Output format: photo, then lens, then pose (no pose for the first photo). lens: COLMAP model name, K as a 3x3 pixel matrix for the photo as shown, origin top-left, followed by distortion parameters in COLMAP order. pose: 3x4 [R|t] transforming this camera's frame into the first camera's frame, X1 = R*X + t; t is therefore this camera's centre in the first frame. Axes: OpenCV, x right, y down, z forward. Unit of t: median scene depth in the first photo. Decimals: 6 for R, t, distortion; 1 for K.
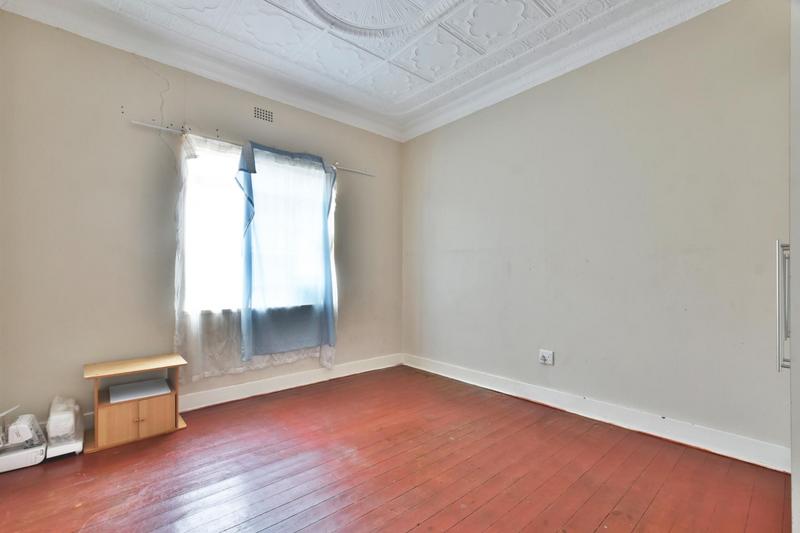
lens RADIAL K [[360.2, 0, 400.9], [0, 360.2, 276.3], [0, 0, 1]] dist [0.001392, 0.000088]
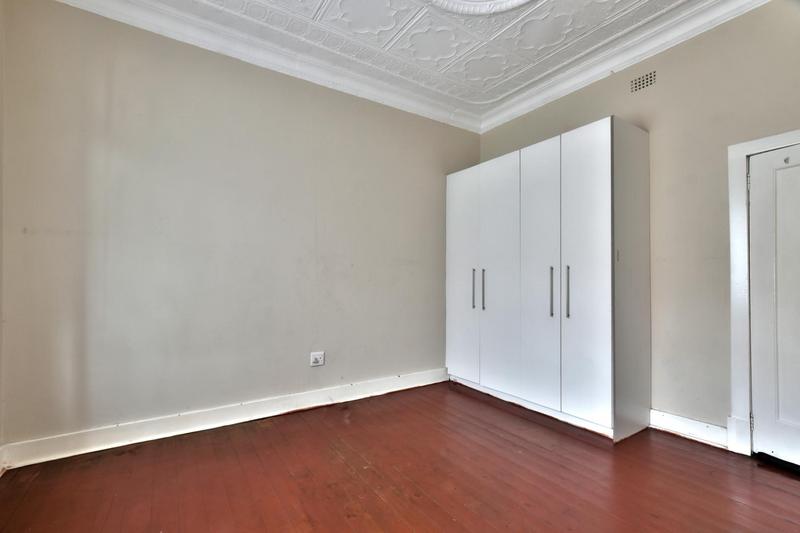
lens RADIAL K [[360.2, 0, 400.9], [0, 360.2, 276.3], [0, 0, 1]] dist [0.001392, 0.000088]
pose [[0.124953, 0.004530, 0.992152, -0.557717], [-0.006169, 0.999974, -0.003789, -0.003366], [-0.992143, -0.005647, 0.124978, 0.639589]]
